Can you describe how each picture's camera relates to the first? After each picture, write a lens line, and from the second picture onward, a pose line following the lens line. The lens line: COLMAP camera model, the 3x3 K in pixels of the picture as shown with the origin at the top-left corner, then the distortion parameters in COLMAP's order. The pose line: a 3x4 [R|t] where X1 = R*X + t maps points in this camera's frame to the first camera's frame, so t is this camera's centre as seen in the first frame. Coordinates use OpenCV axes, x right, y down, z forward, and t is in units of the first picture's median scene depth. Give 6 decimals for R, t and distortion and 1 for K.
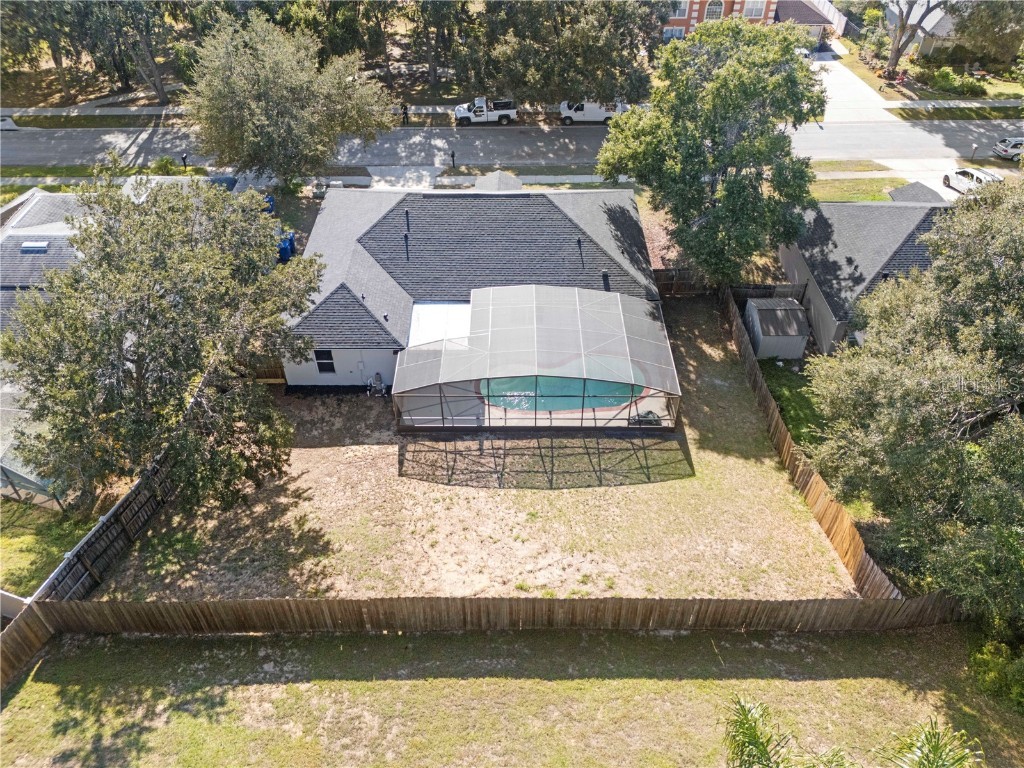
lens RADIAL K [[779.4, 0, 515.1], [0, 779.4, 384.6], [0, 0, 1]] dist [0.031627, -0.006062]
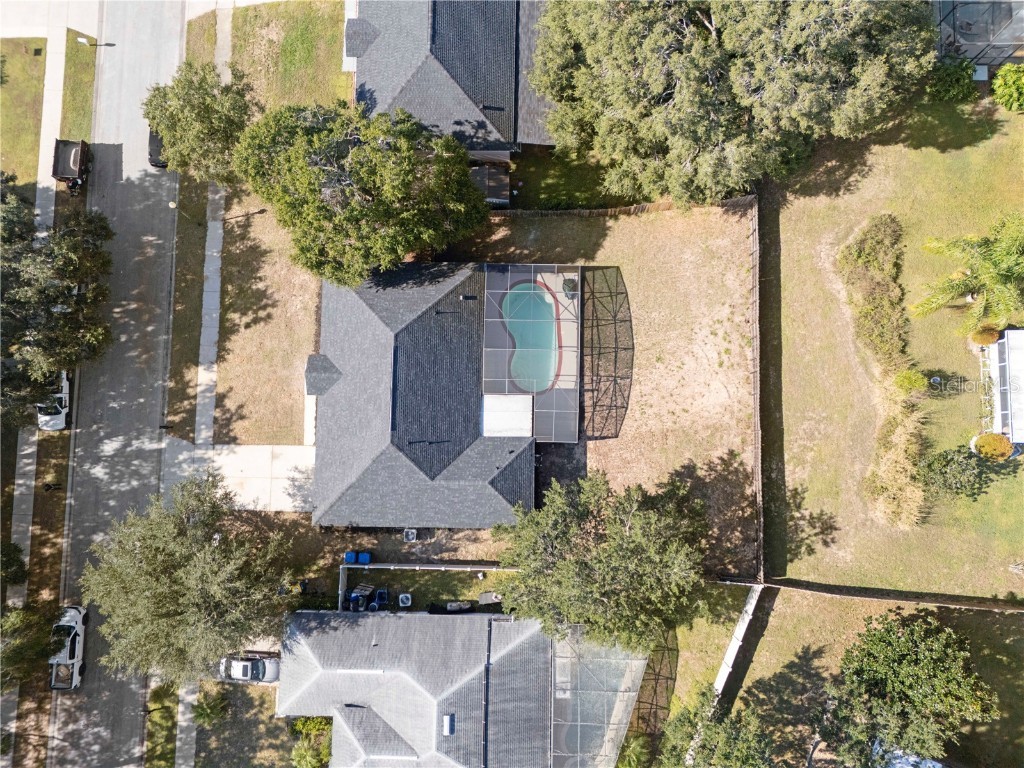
lens RADIAL K [[779.4, 0, 515.1], [0, 779.4, 384.6], [0, 0, 1]] dist [0.031627, -0.006062]
pose [[0.017327, -0.994787, 0.100490, -0.200935], [0.668627, 0.086255, 0.738578, -1.247265], [-0.743396, 0.054393, 0.666636, 0.027086]]
